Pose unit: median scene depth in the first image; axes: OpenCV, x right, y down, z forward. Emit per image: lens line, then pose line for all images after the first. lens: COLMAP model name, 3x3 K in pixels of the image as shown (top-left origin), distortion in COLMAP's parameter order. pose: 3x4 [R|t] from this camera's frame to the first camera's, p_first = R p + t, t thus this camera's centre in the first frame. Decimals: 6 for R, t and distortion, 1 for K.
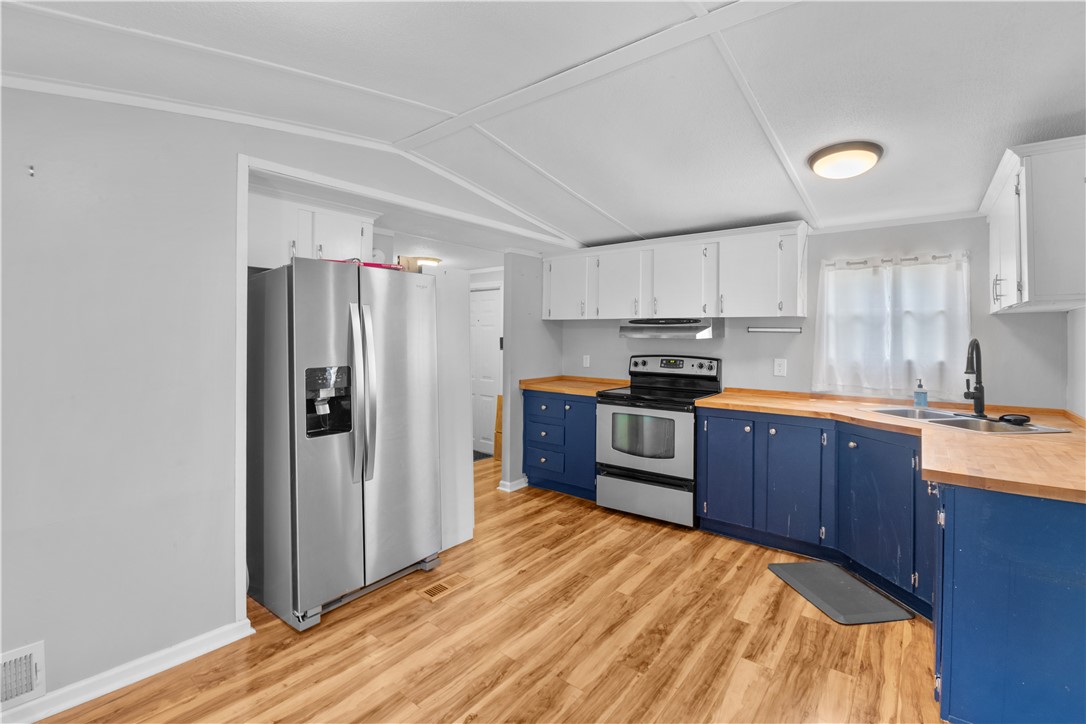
lens RADIAL K [[486.9, 0, 513.3], [0, 486.9, 334.5], [0, 0, 1]] dist [-0.002669, -0.014367]
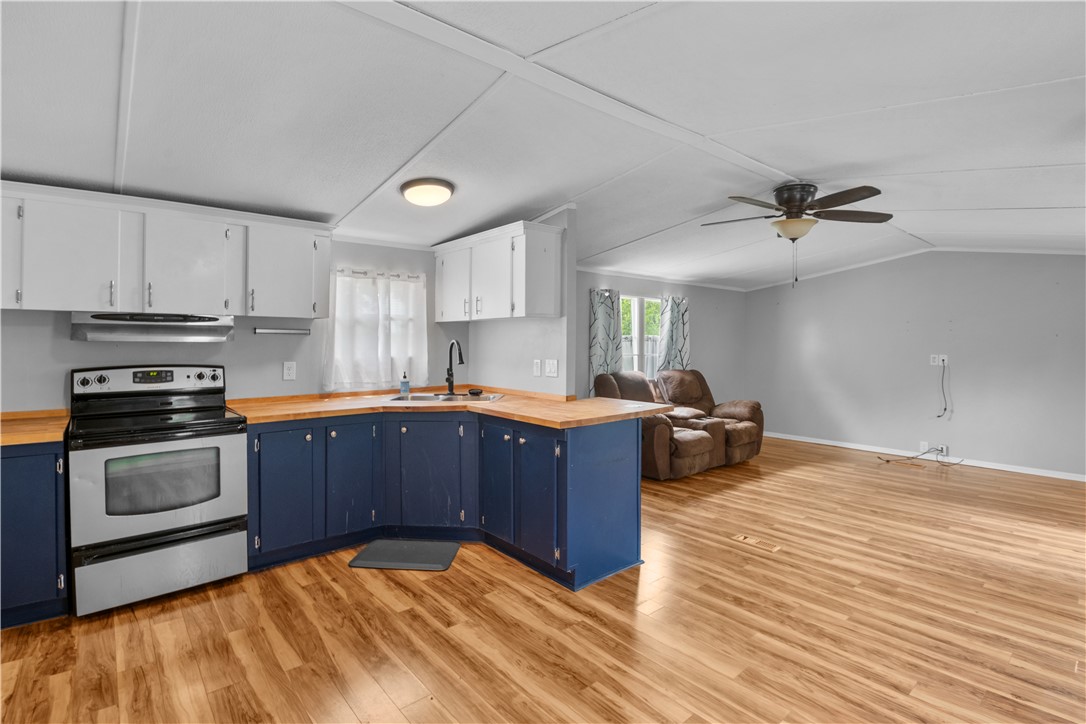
lens RADIAL K [[523.7, 0, 546.4], [0, 523.7, 353.9], [0, 0, 1]] dist [-0.005865, -0.014687]
pose [[0.152514, -0.033918, 0.987719, -0.457192], [-0.004265, 0.999379, 0.034977, -0.004350], [-0.988292, -0.009547, 0.152274, 0.415030]]
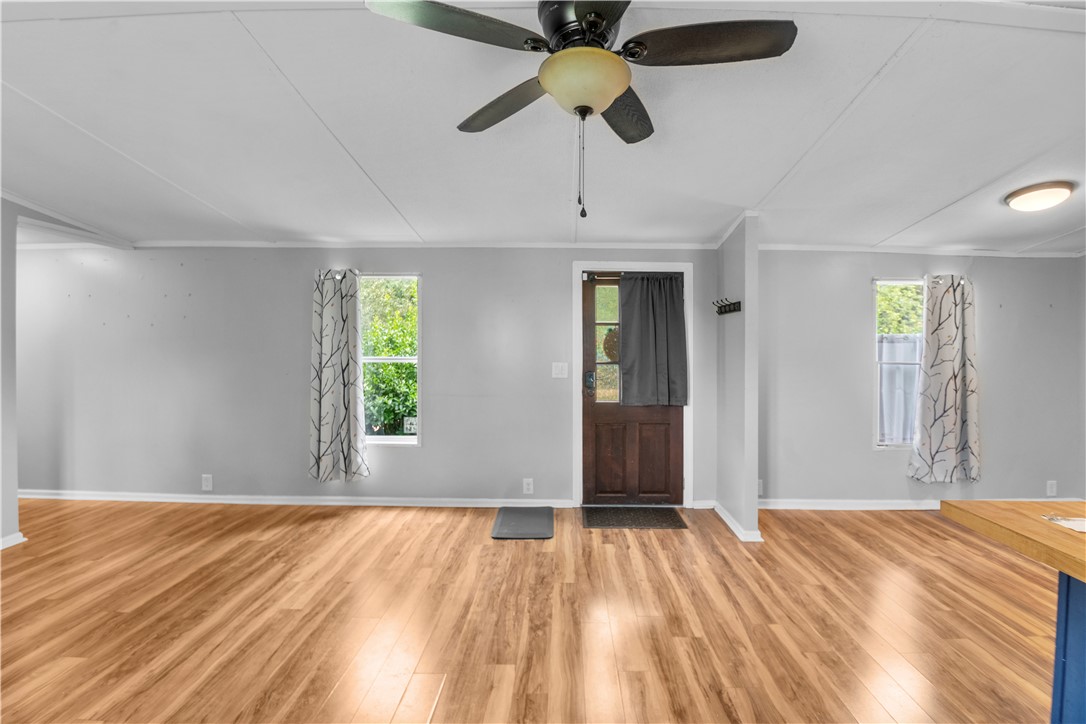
lens RADIAL K [[467.0, 0, 569.4], [0, 467.0, 348.5], [0, 0, 1]] dist [-0.030073, -0.000574]
pose [[-0.768426, -0.011276, -0.639840, 1.199318], [-0.016552, 0.999860, 0.002257, 0.025120], [0.639725, 0.012325, -0.768505, 0.398933]]
